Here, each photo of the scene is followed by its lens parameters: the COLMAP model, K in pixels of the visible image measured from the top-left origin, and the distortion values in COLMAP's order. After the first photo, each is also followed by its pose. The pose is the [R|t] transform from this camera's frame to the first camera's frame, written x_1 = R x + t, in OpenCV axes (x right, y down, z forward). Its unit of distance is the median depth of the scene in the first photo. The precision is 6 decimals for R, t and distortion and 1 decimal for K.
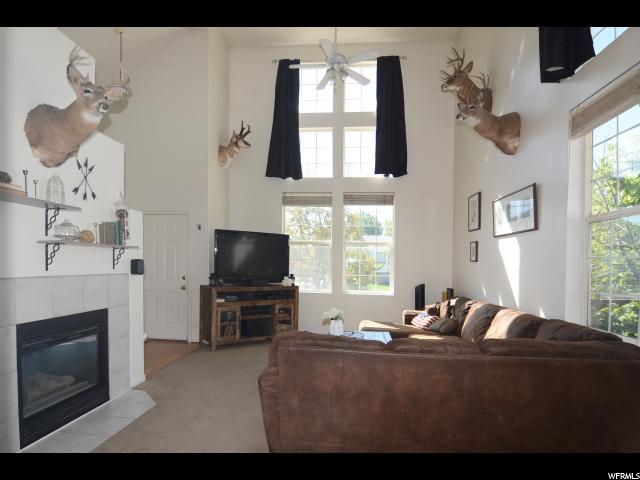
lens RADIAL K [[359.1, 0, 312.4], [0, 359.1, 262.3], [0, 0, 1]] dist [-0.006688, -0.007942]
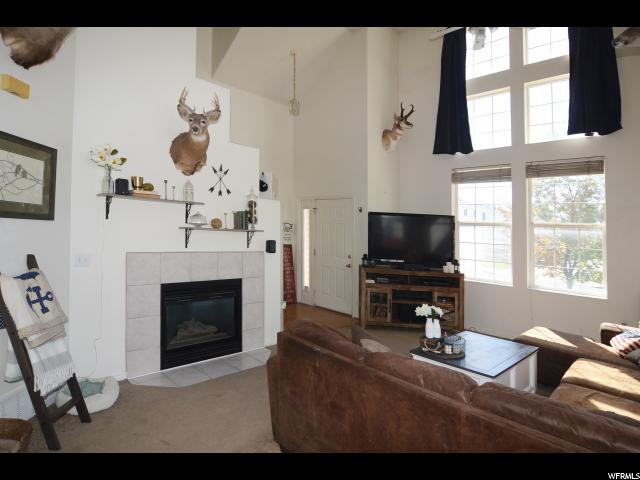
lens RADIAL K [[359.1, 0, 328.2], [0, 359.1, 224.6], [0, 0, 1]] dist [-0.006688, -0.007942]
pose [[0.779496, 0.007118, -0.626367, 0.278353], [-0.030661, 0.999170, -0.026802, -0.022963], [0.625656, 0.040097, 0.779068, 0.112712]]
